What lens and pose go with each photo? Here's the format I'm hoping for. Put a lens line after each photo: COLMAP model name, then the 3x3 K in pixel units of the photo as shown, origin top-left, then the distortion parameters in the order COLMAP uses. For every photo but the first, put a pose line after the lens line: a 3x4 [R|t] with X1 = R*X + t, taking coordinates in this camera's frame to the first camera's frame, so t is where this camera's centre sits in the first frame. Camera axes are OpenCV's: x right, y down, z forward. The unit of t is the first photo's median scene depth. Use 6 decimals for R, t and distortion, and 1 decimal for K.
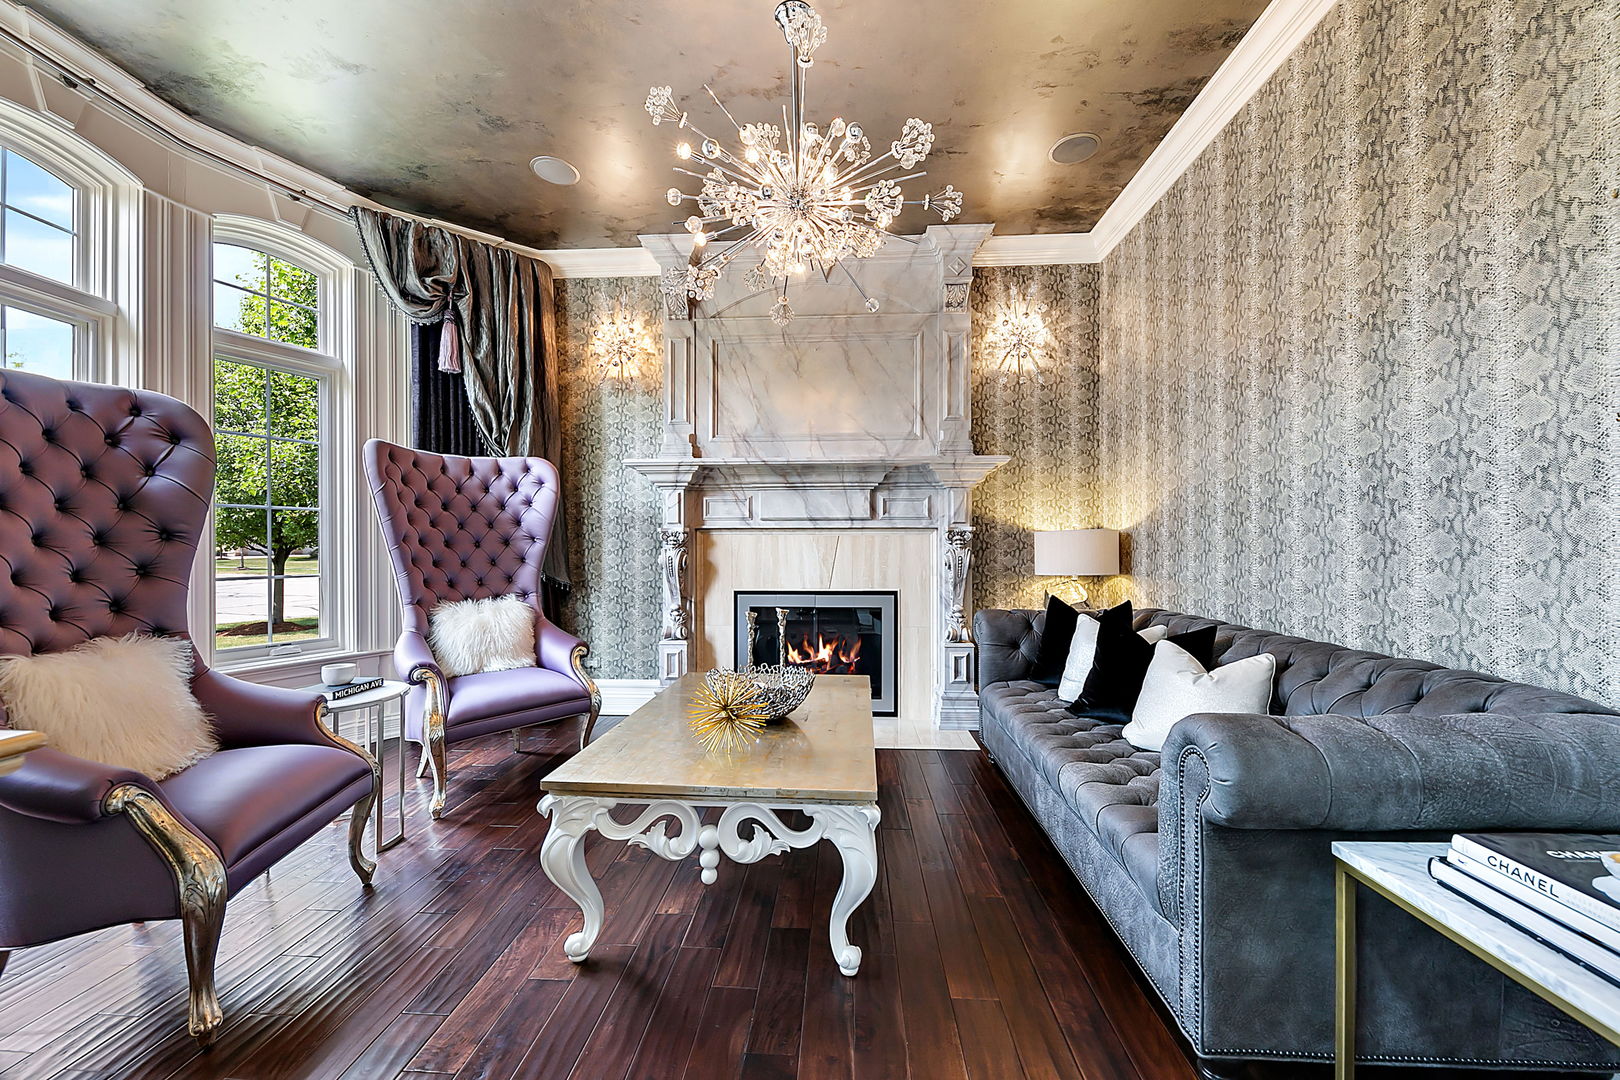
lens RADIAL K [[686.4, 0, 810.0], [0, 686.4, 540.0], [0, 0, 1]] dist [-0.000356, -0.000140]
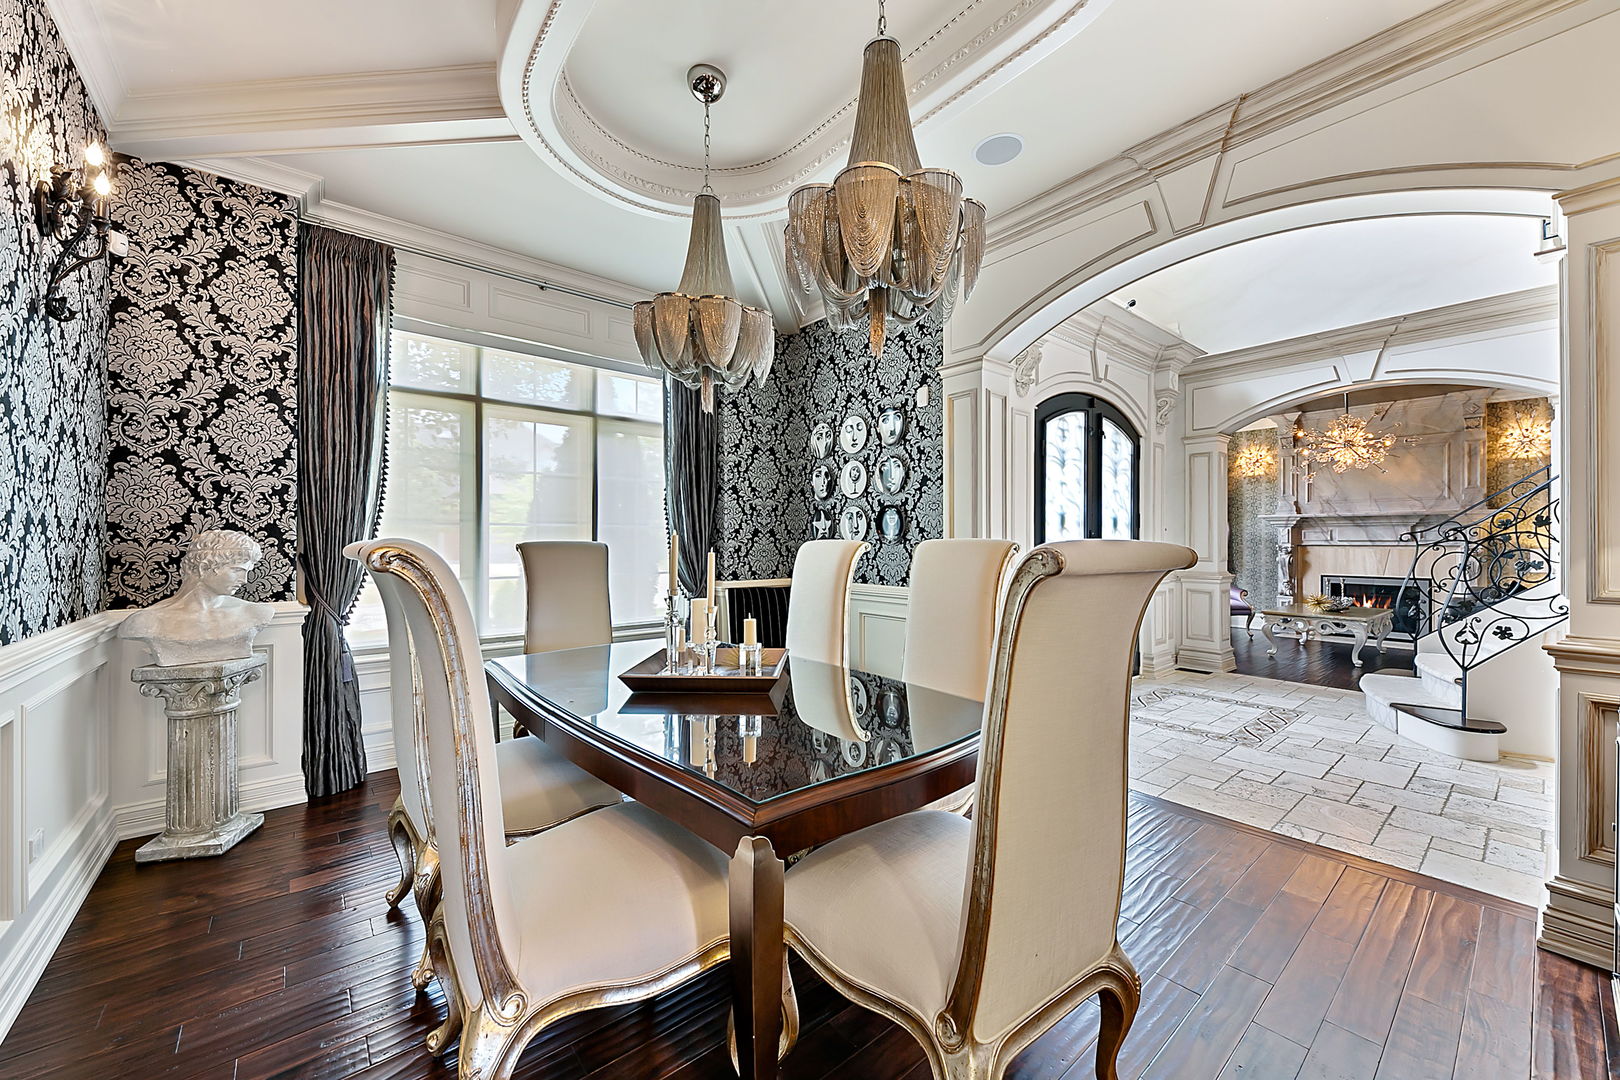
lens RADIAL K [[613.1, 0, 783.7], [0, 613.1, 541.4], [0, 0, 1]] dist [0.000588, -0.005866]
pose [[0.671529, 0.001192, -0.740977, 0.173656], [0.003414, 0.999983, 0.004702, -0.043394], [0.740970, -0.005688, 0.671514, -1.496287]]
